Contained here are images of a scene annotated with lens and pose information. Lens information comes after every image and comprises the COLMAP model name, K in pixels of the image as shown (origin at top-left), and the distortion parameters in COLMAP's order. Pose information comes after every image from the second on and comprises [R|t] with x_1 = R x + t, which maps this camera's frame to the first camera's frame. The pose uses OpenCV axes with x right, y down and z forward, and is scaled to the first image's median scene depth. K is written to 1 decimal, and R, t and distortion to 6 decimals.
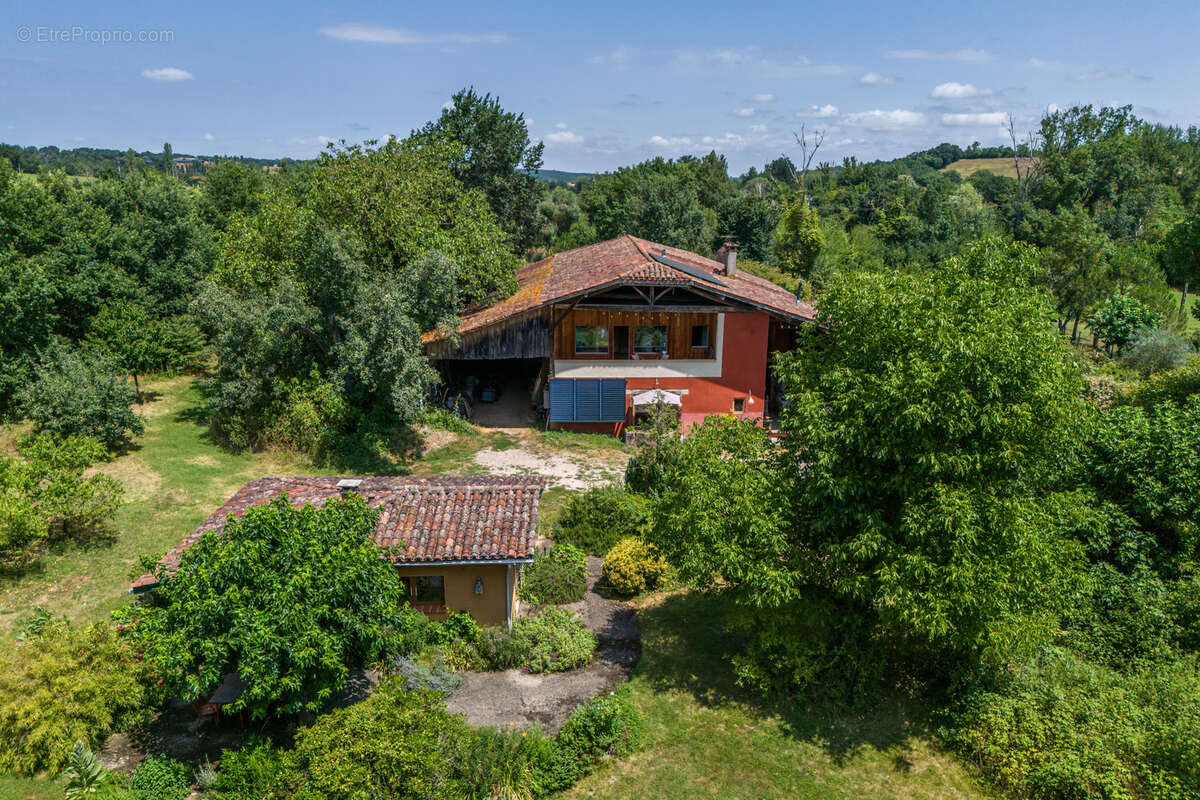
lens RADIAL K [[875.9, 0, 600.5], [0, 875.9, 435.6], [0, 0, 1]] dist [0.118553, -0.103779]
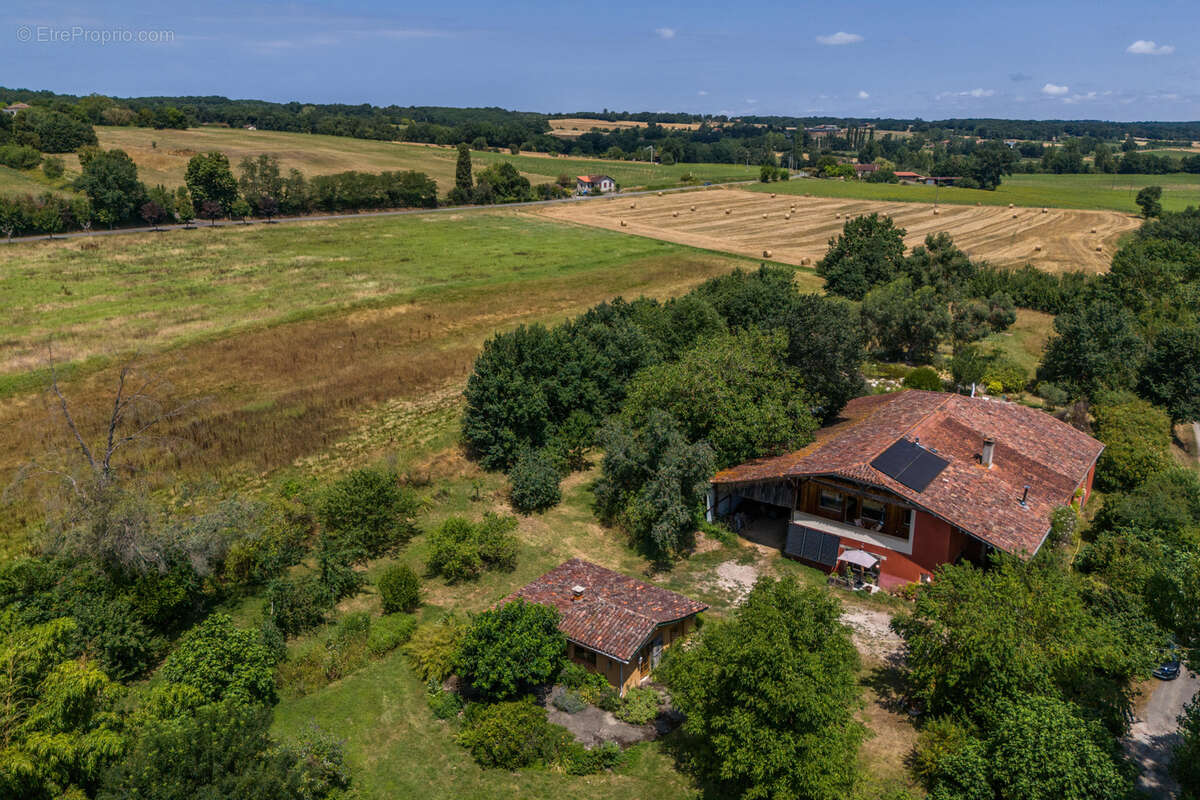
lens RADIAL K [[901.5, 0, 616.8], [0, 901.5, 424.4], [0, 0, 1]] dist [0.081464, -0.122798]
pose [[0.794053, 0.194281, -0.575965, 0.561595], [-0.169870, 0.980719, 0.096618, -0.331489], [0.583630, 0.021119, 0.811745, -0.381637]]
